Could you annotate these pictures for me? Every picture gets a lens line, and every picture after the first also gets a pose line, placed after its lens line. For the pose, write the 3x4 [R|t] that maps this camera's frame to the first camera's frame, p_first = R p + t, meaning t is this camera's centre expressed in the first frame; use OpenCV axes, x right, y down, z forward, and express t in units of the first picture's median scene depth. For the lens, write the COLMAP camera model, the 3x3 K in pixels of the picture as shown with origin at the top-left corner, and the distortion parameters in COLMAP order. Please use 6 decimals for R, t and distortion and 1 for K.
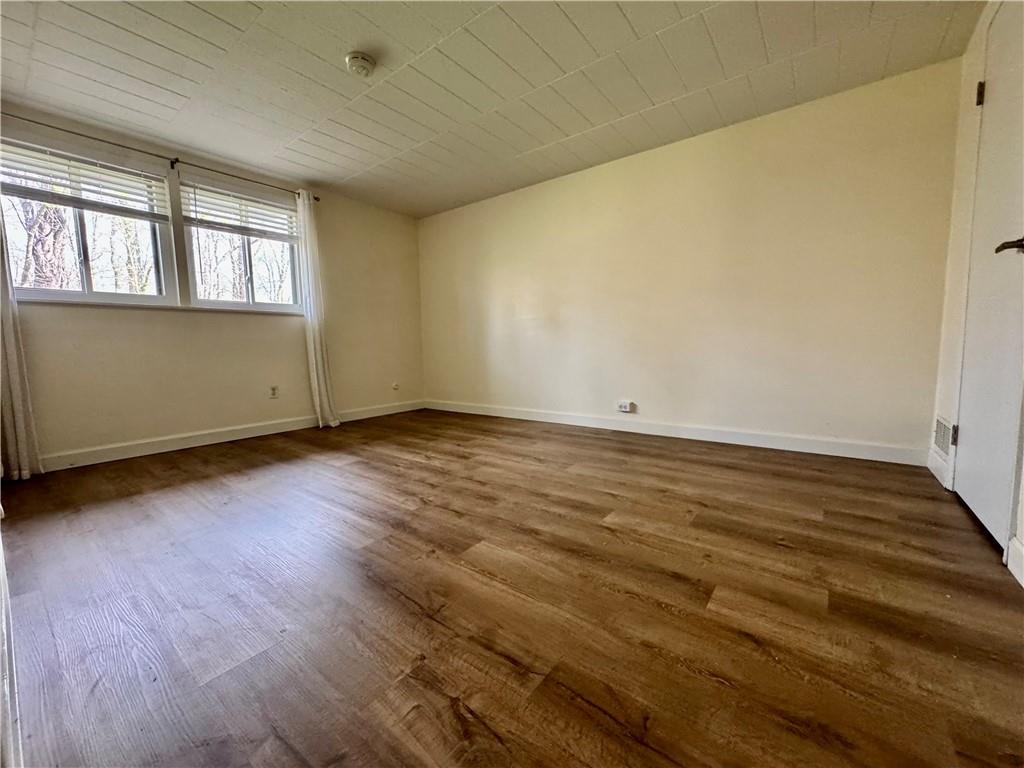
lens RADIAL K [[410.6, 0, 510.4], [0, 410.6, 383.8], [0, 0, 1]] dist [-0.003989, -0.000558]
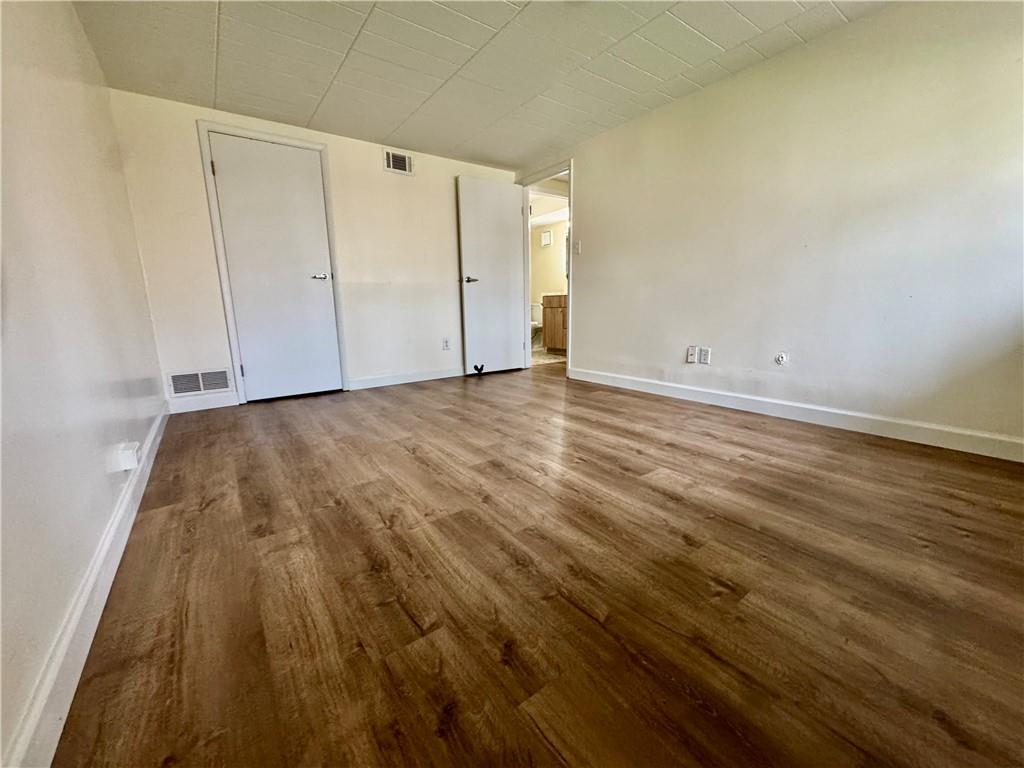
lens RADIAL K [[410.6, 0, 513.7], [0, 410.6, 383.2], [0, 0, 1]] dist [-0.003989, -0.000558]
pose [[-0.962351, -0.016290, 0.271320, -0.366683], [0.060381, 0.960449, 0.271832, -0.169687], [-0.265018, 0.277980, -0.923305, 1.749686]]
